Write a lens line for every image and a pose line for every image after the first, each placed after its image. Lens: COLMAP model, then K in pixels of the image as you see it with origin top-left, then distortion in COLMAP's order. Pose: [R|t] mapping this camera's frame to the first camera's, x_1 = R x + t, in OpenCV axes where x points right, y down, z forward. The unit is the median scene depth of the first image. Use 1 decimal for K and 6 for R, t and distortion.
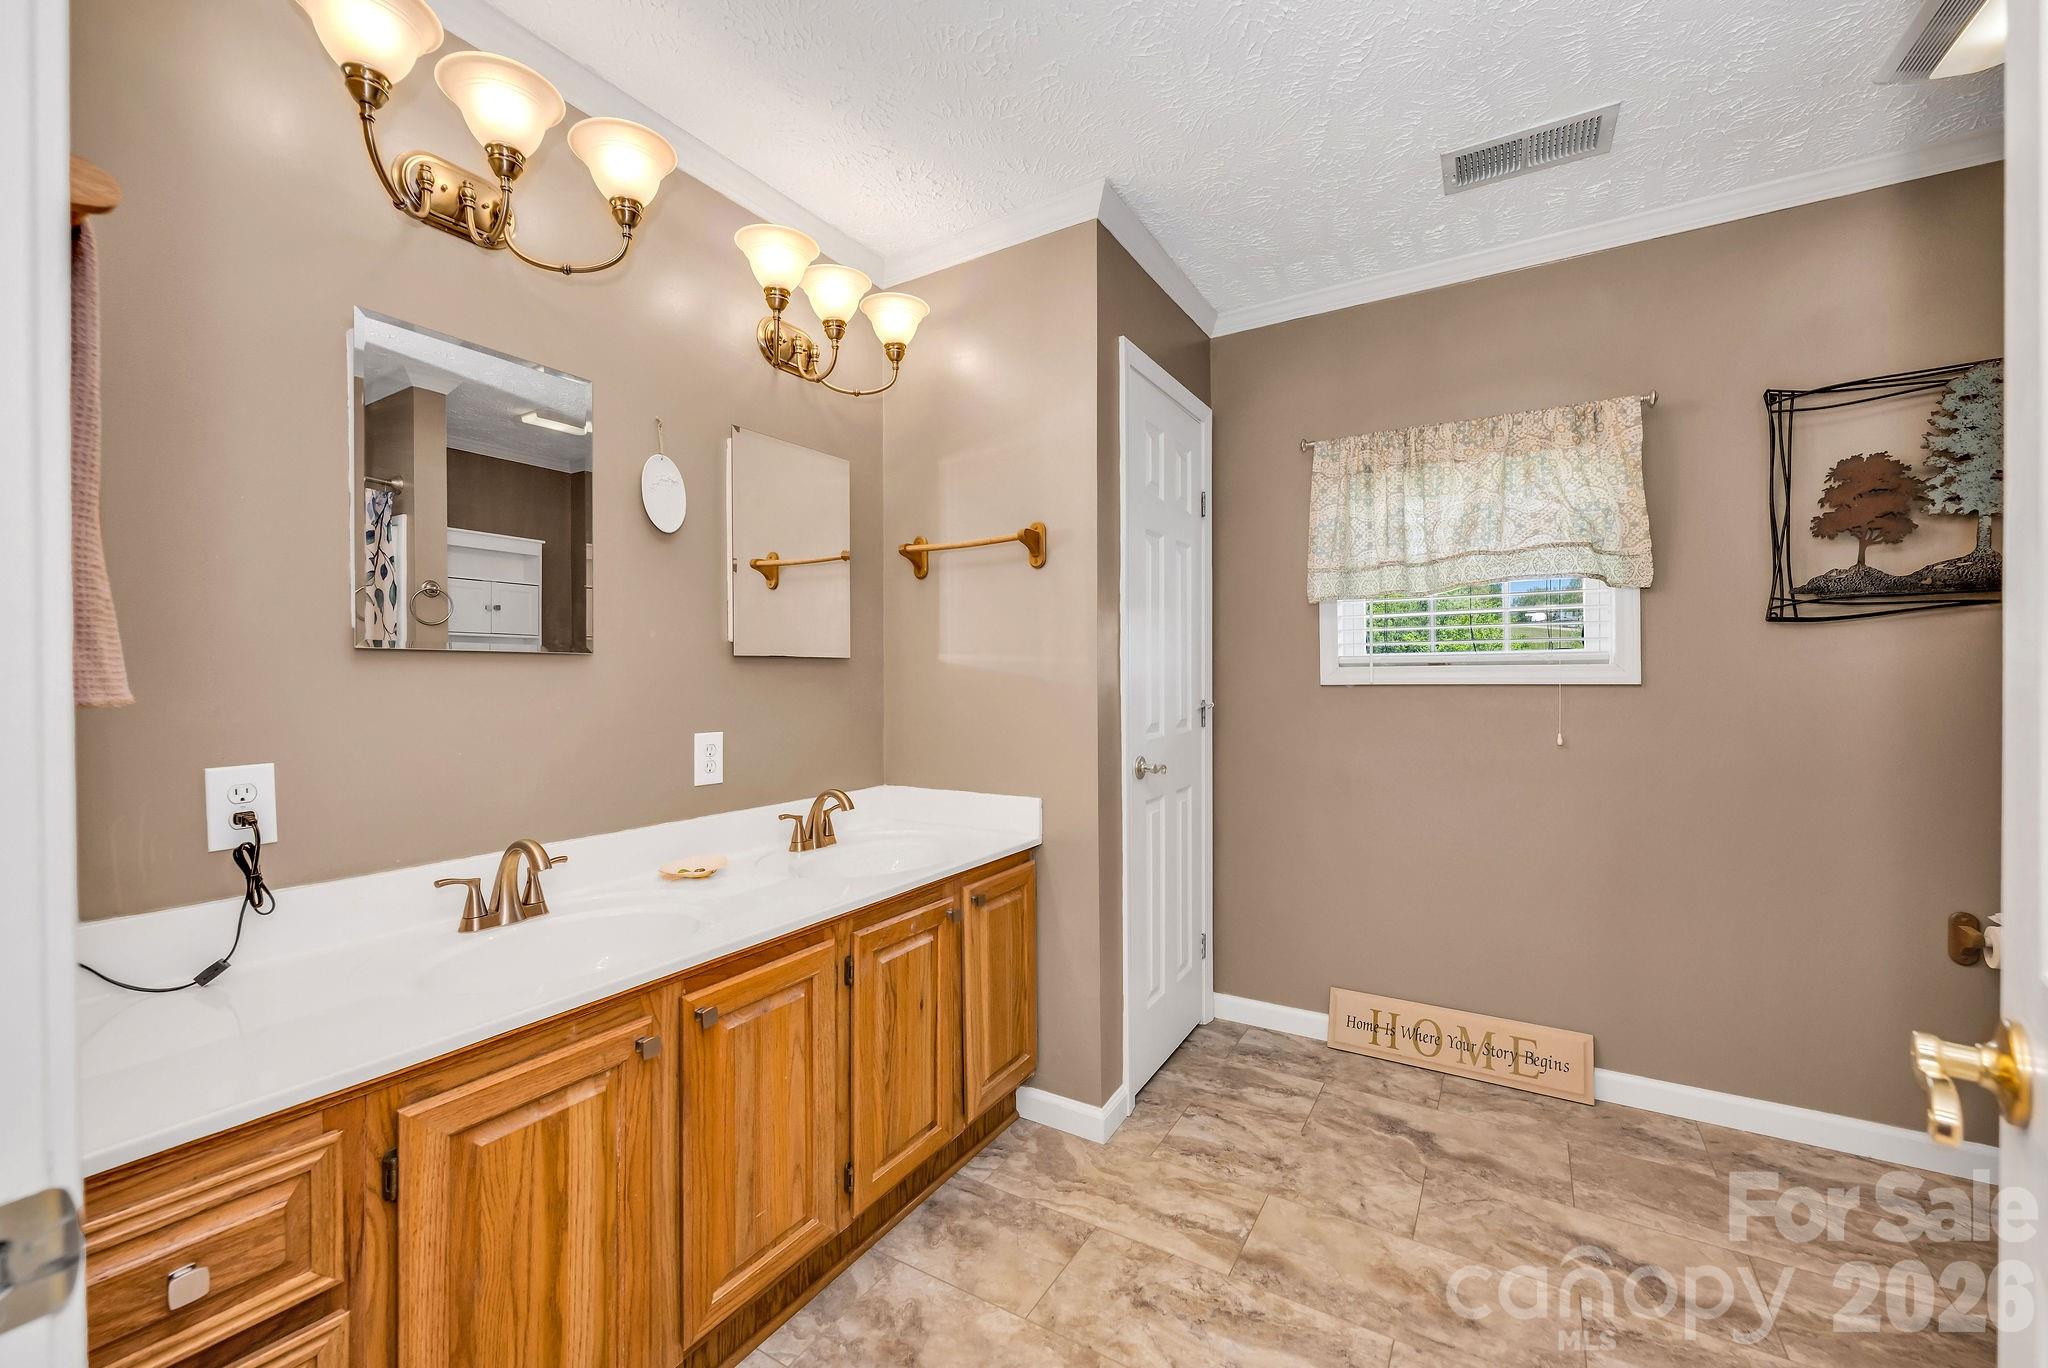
lens RADIAL K [[842.6, 0, 1028.1], [0, 842.6, 691.2], [0, 0, 1]] dist [-0.001789, -0.000015]
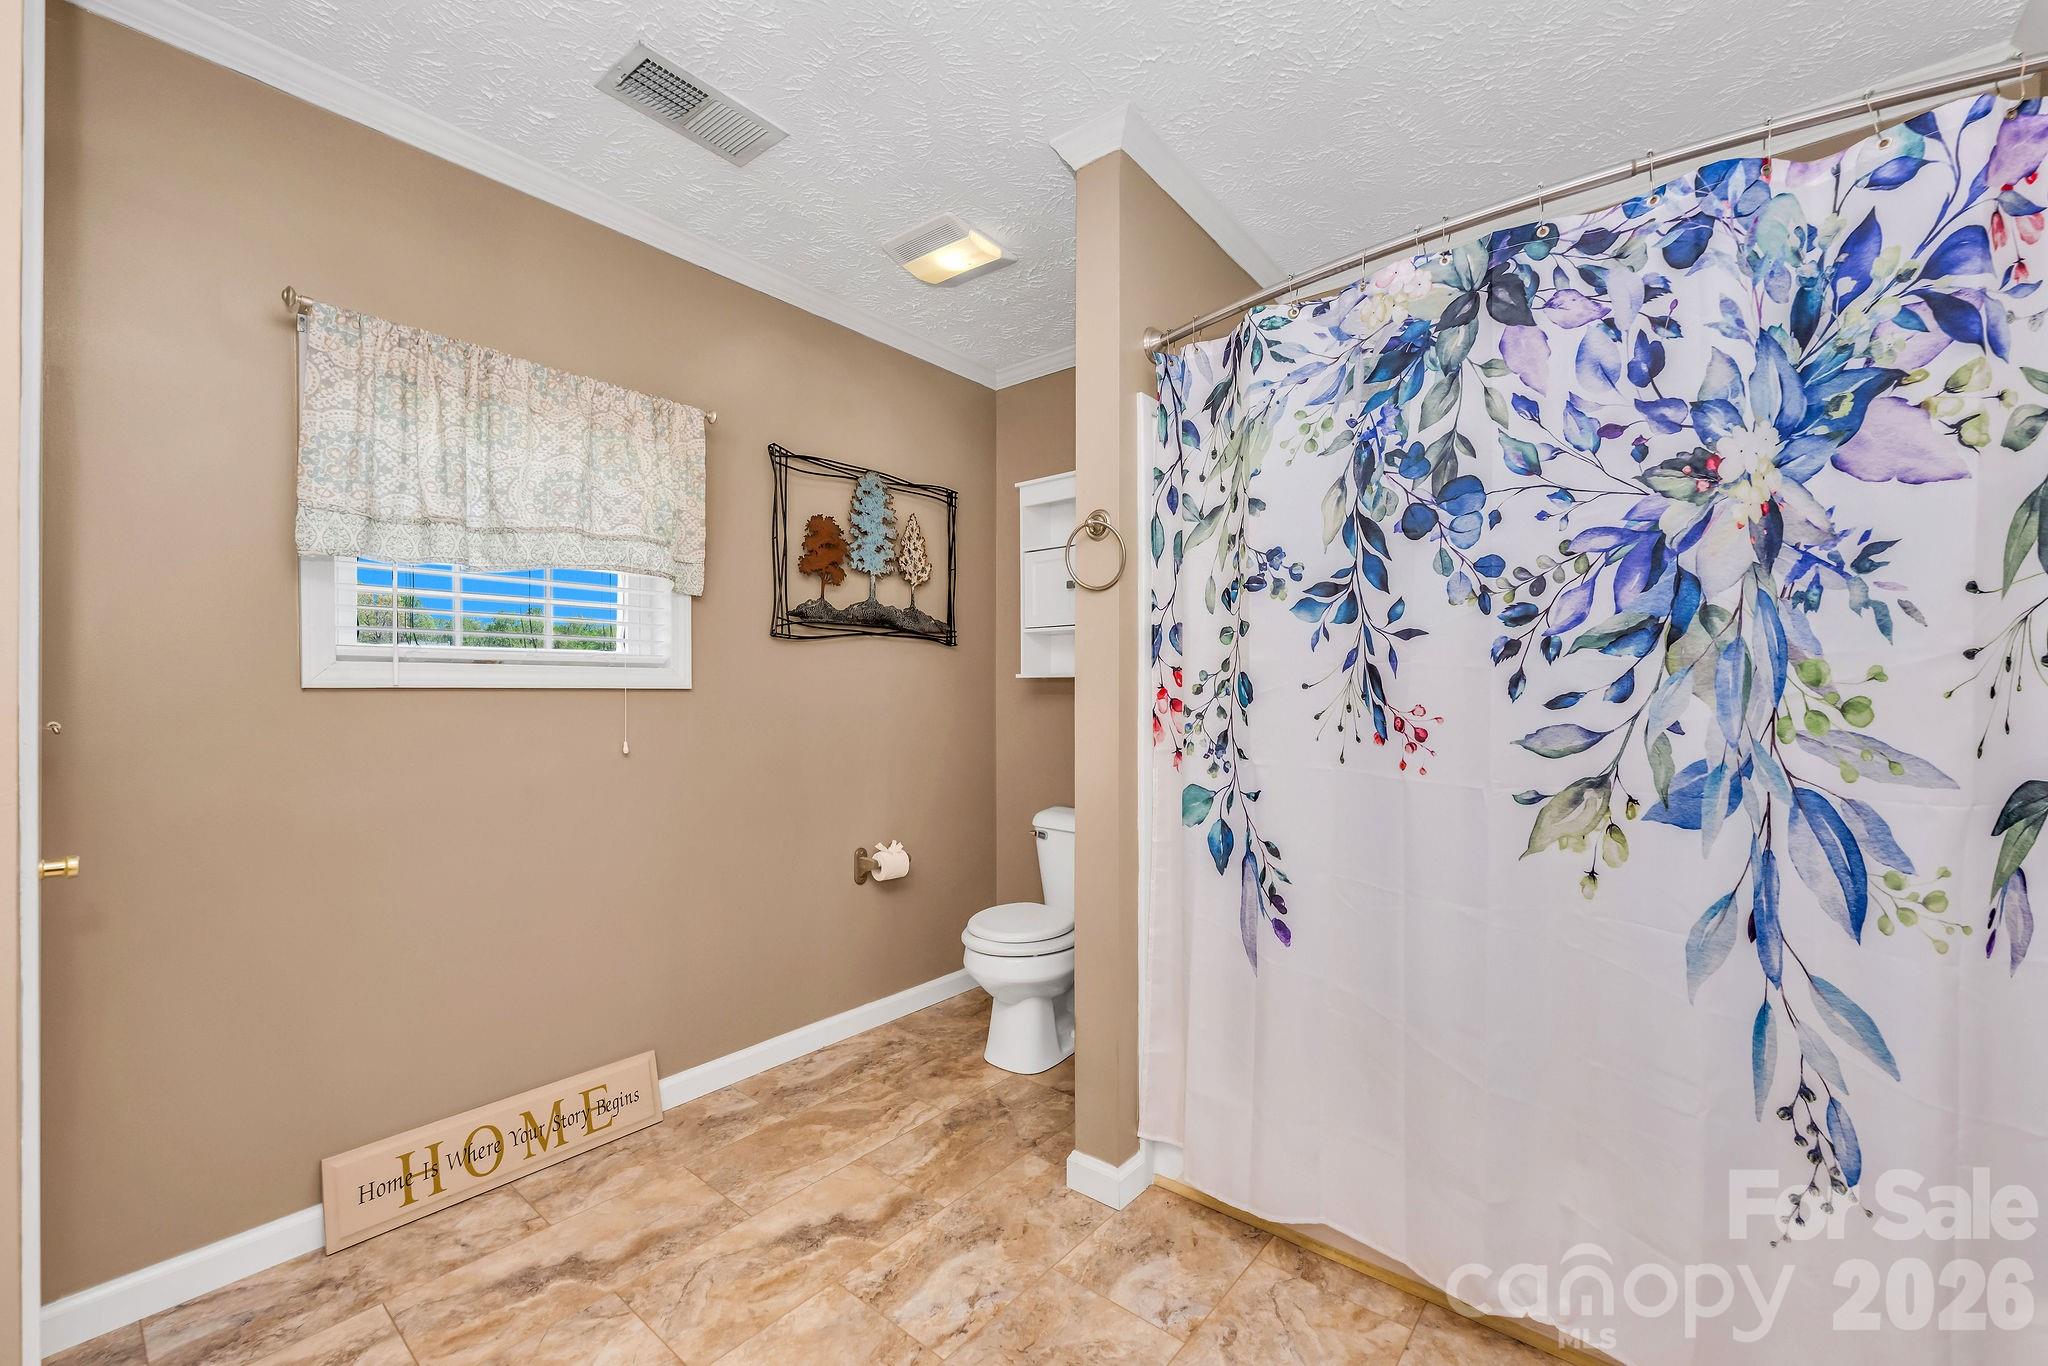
lens RADIAL K [[842.6, 0, 1028.1], [0, 842.6, 690.2], [0, 0, 1]] dist [-0.001789, -0.000015]
pose [[0.125484, -0.000424, 0.992096, -0.240733], [0.001492, 0.999999, 0.000238, -0.006167], [-0.992094, 0.001450, 0.125485, 0.450262]]
